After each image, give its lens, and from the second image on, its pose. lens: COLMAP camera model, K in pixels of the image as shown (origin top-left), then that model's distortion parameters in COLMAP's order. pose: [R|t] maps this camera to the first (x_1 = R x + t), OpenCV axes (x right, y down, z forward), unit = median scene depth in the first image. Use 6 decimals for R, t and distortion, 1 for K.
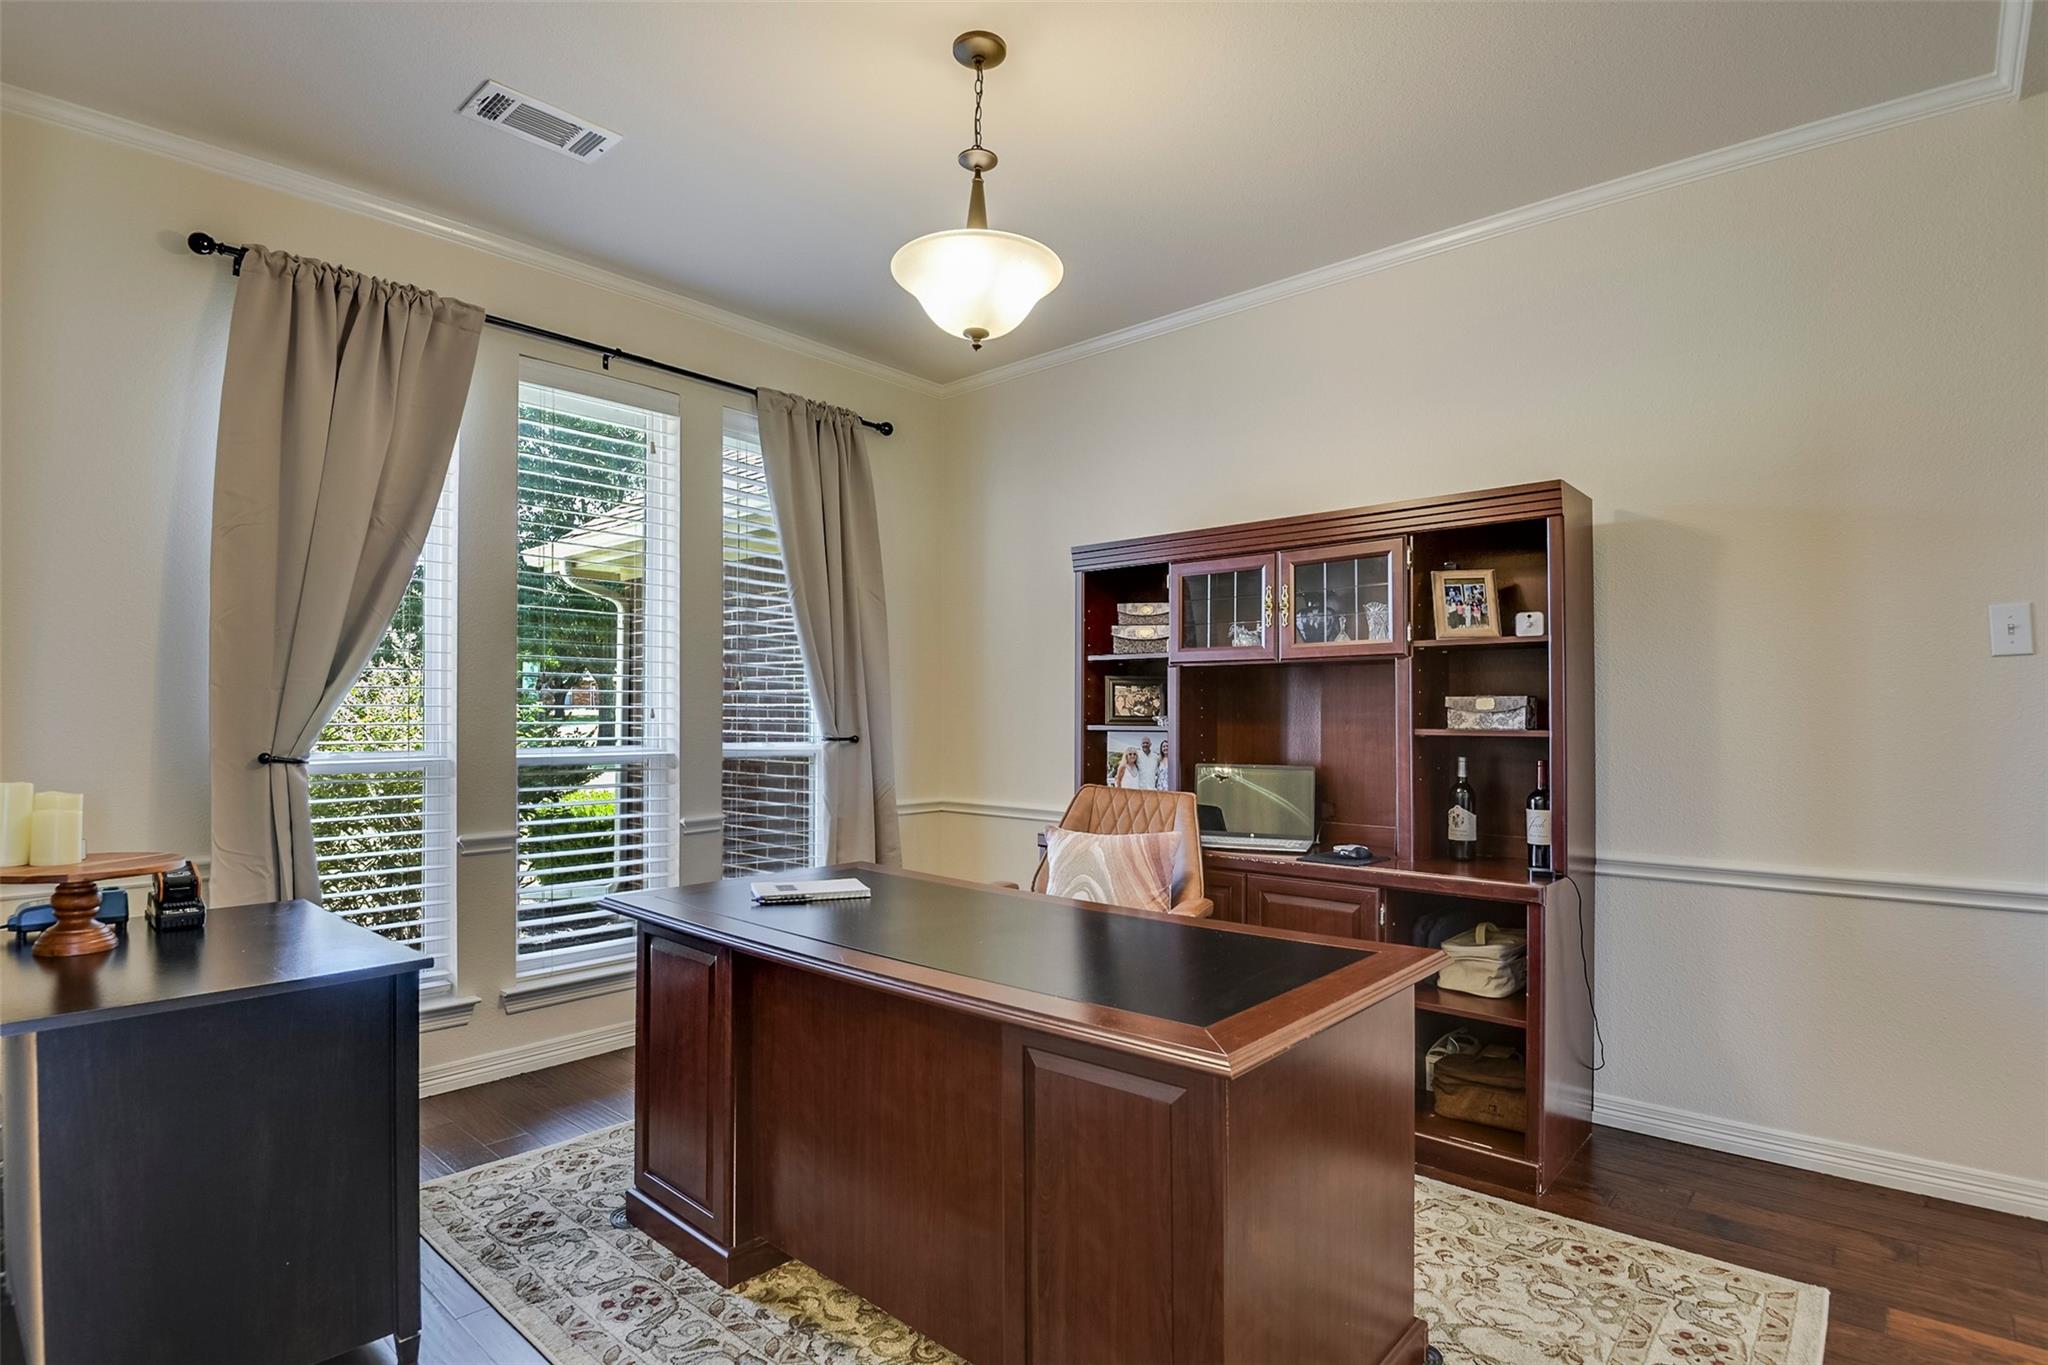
lens RADIAL K [[1060.5, 0, 1024.0], [0, 1060.5, 682.5], [0, 0, 1]] dist [-0.003291, -0.000769]
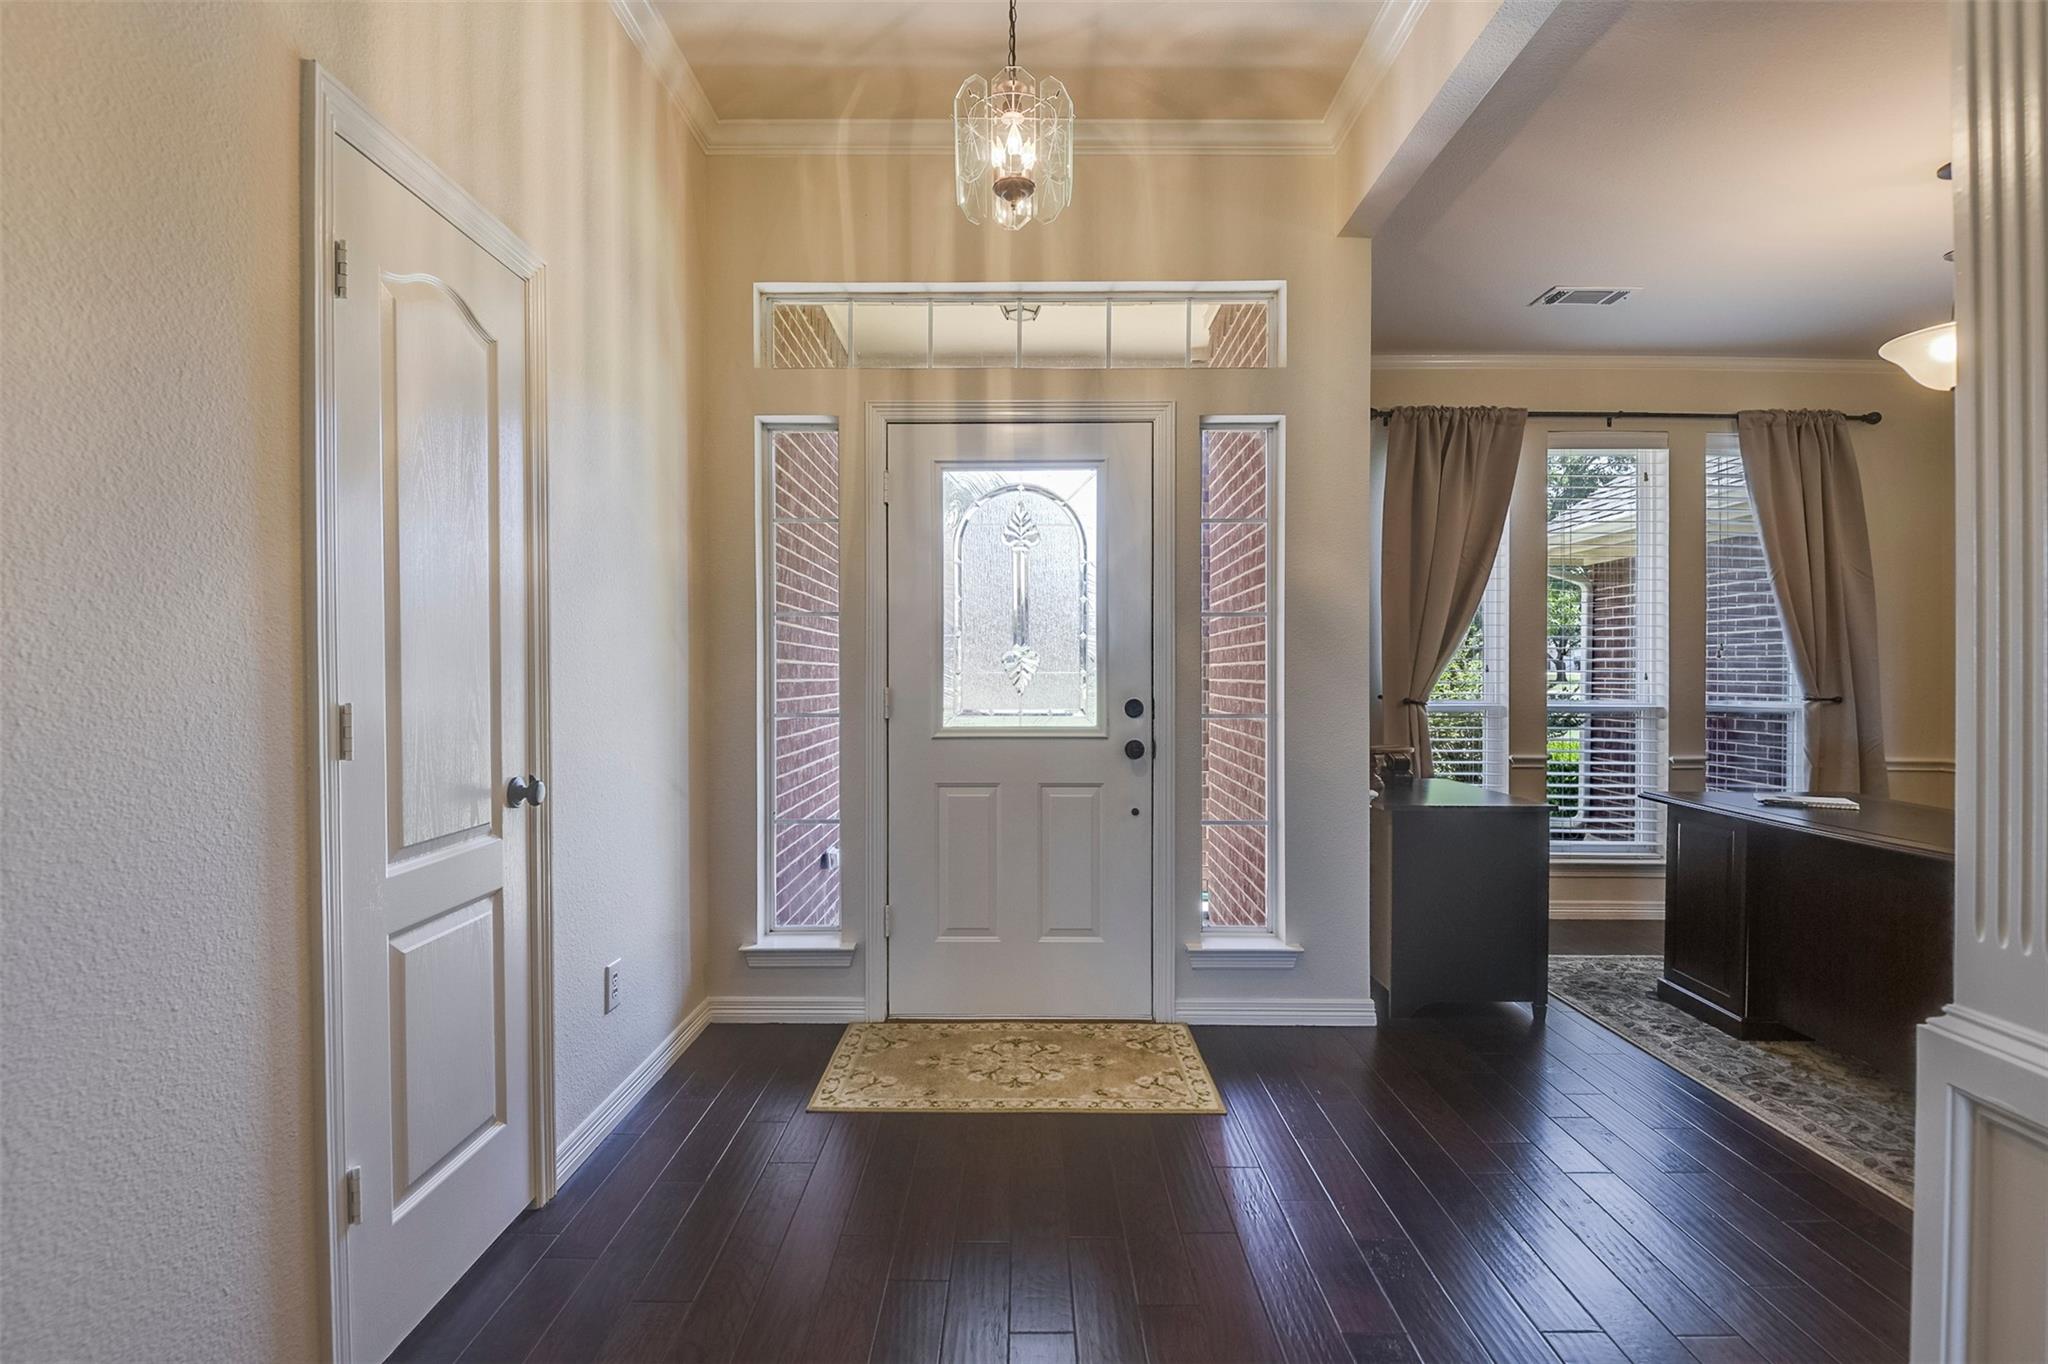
lens RADIAL K [[966.0, 0, 992.6], [0, 966.0, 685.2], [0, 0, 1]] dist [-0.001503, -0.017092]
pose [[0.642548, 0.009118, -0.766191, 0.056438], [0.020267, 0.999377, 0.028889, -0.013099], [0.765978, -0.034091, 0.641963, -0.472123]]
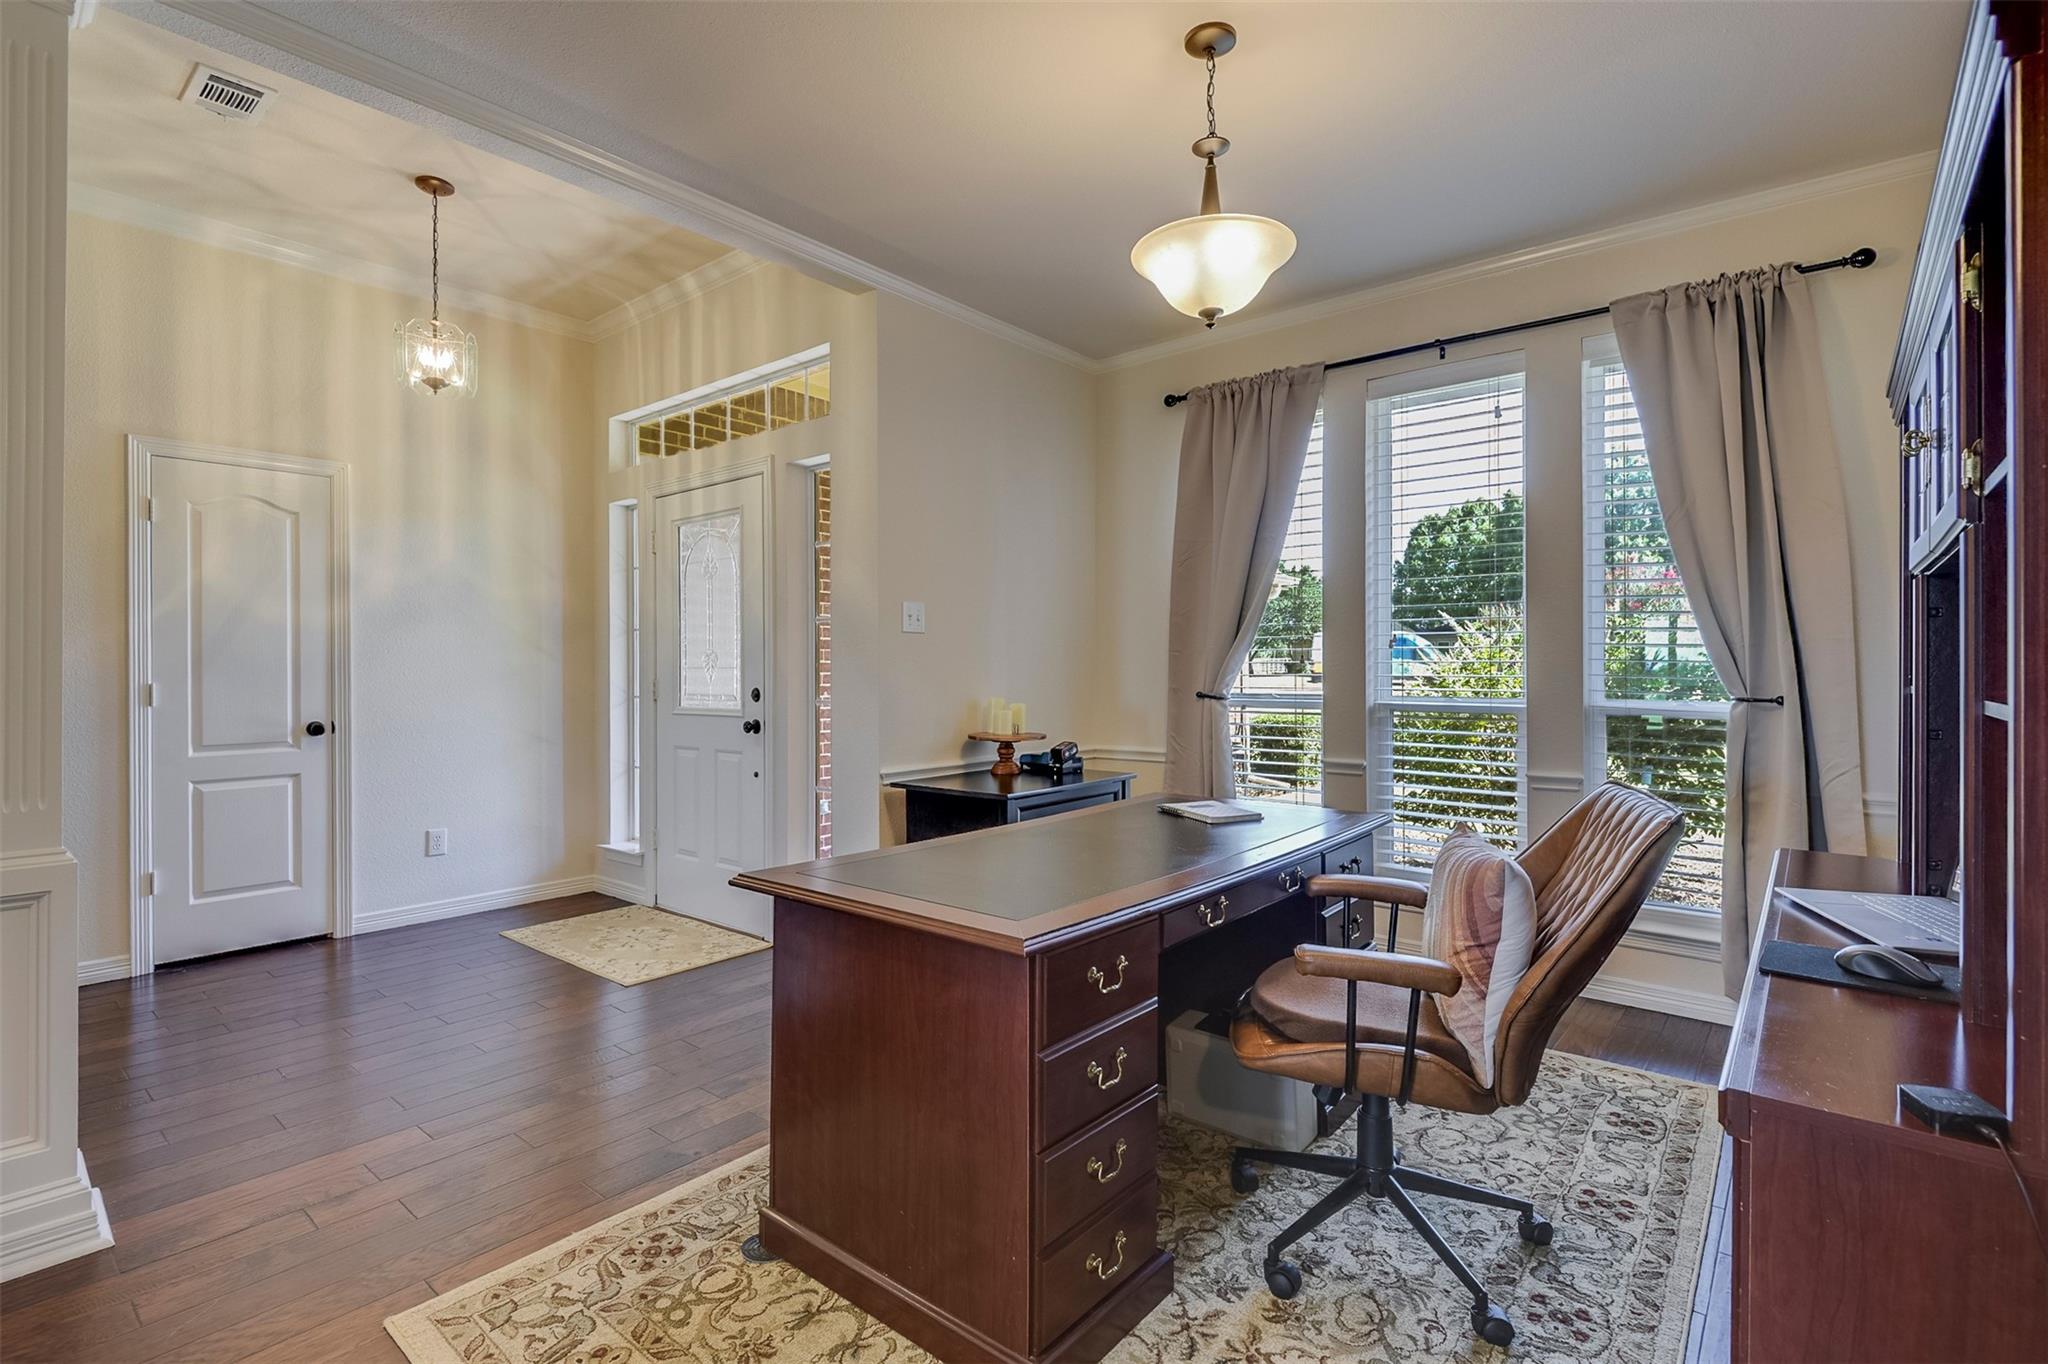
lens RADIAL K [[940.9, 0, 1027.7], [0, 940.9, 668.3], [0, 0, 1]] dist [0.000417, -0.000132]
pose [[0.029204, 0.000161, -0.999573, 0.646588], [0.032828, 0.999460, 0.001120, 0.016339], [0.999034, -0.032847, 0.029182, 0.579696]]
